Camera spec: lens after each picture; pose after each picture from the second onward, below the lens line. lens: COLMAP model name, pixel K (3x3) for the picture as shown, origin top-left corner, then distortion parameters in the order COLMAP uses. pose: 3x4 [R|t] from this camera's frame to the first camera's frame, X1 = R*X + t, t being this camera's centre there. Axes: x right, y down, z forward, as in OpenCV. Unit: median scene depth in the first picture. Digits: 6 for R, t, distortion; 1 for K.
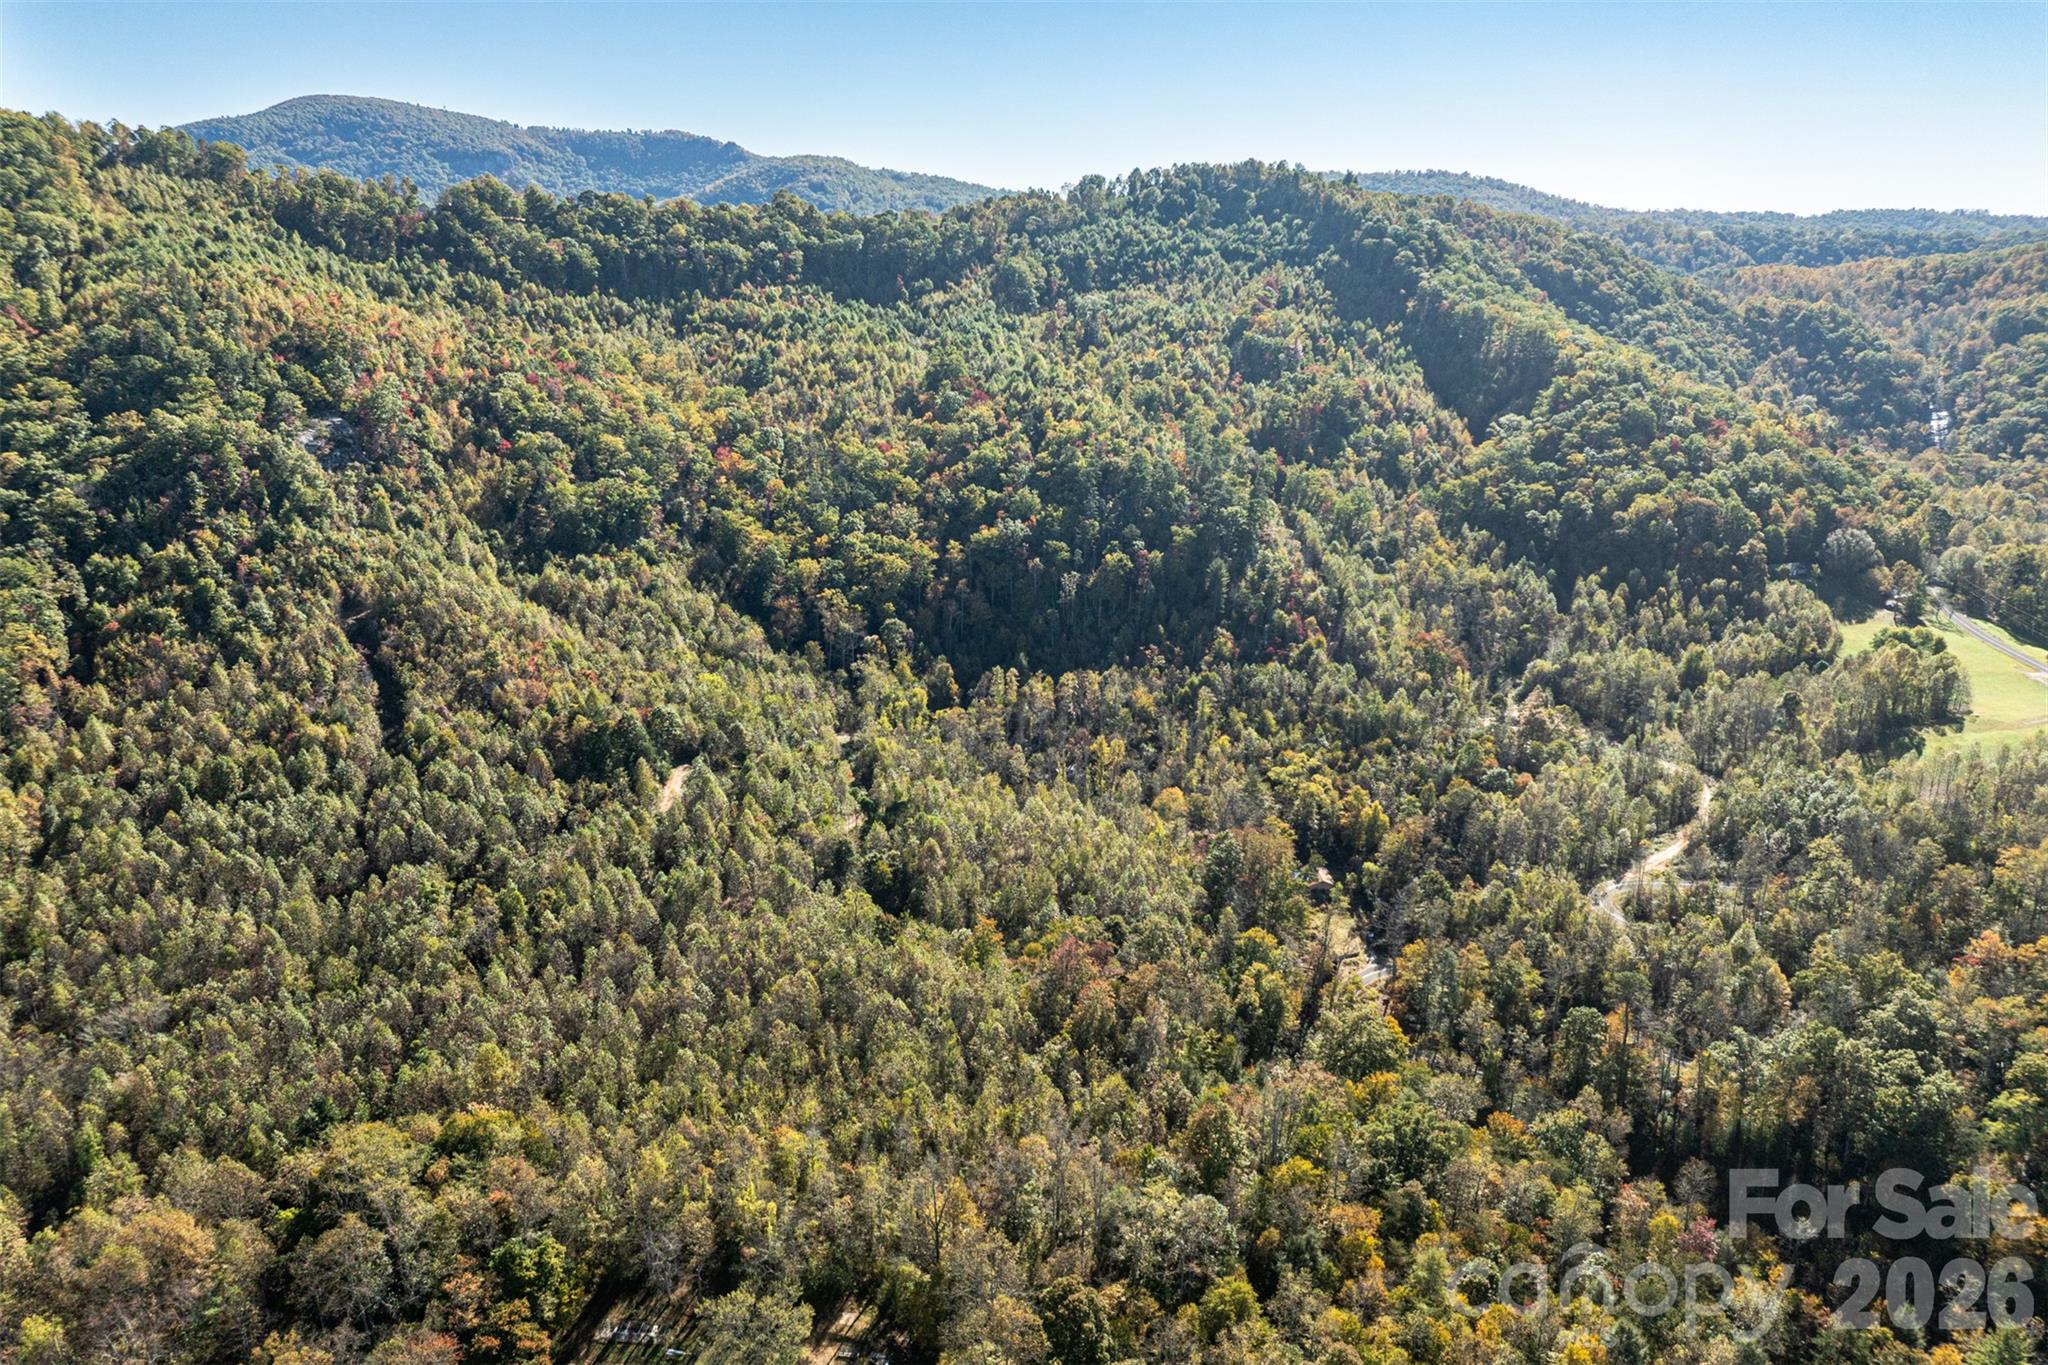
lens RADIAL K [[1443.2, 0, 1029.5], [0, 1443.2, 678.2], [0, 0, 1]] dist [-0.039208, 0.005612]
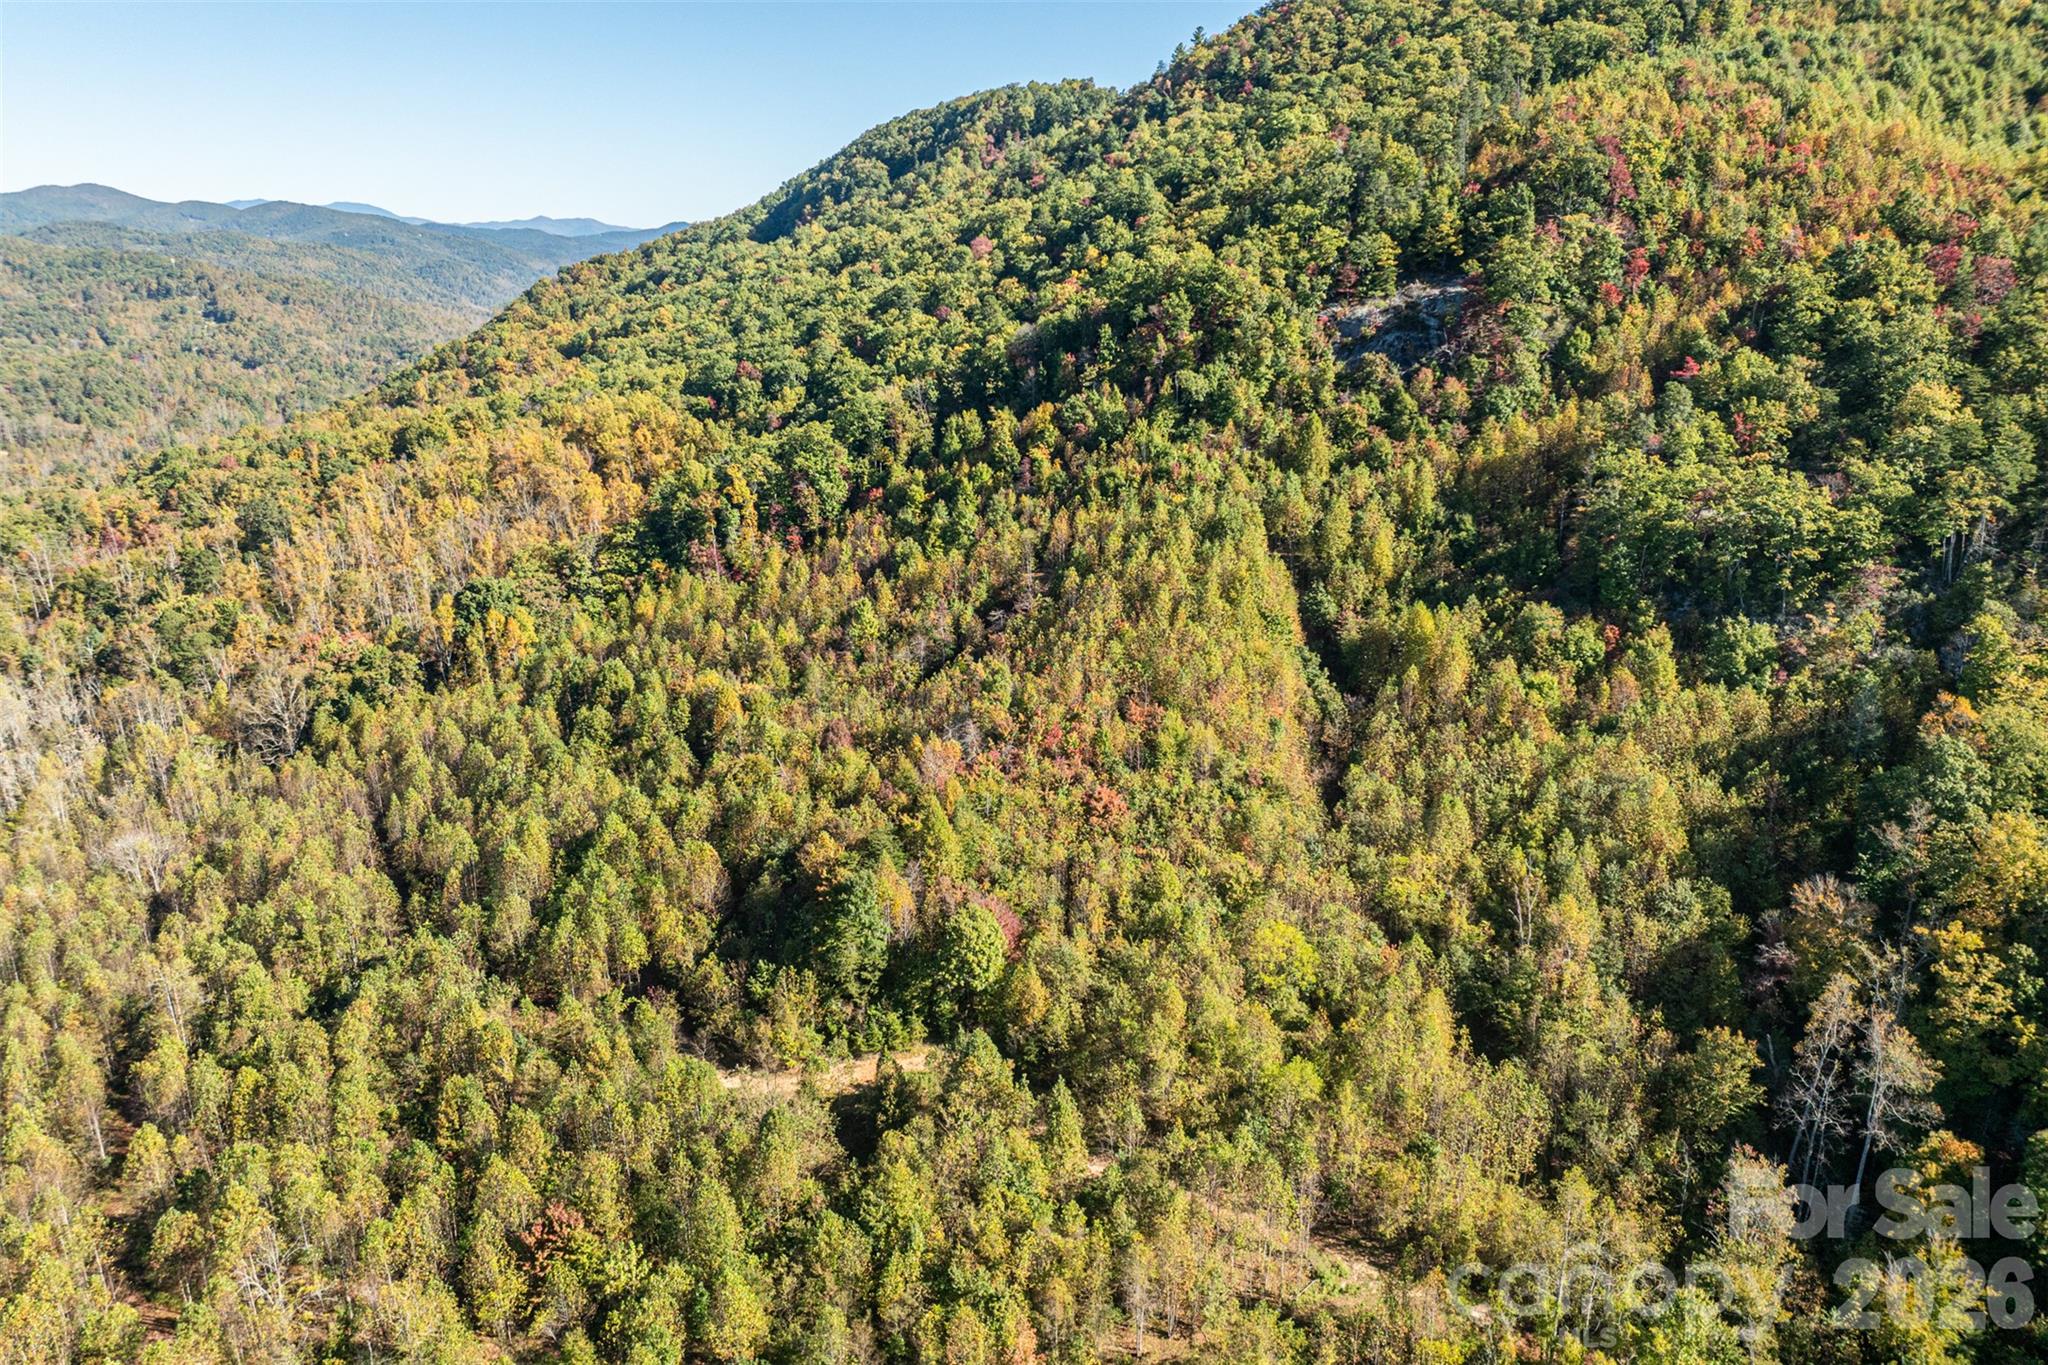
lens RADIAL K [[1443.2, 0, 1025.4], [0, 1443.2, 678.5], [0, 0, 1]] dist [-0.039208, 0.005612]
pose [[0.064875, 0.290541, -0.954661, 0.103354], [-0.278036, 0.924055, 0.262333, -0.119558], [0.958377, 0.248412, 0.140729, 0.679380]]
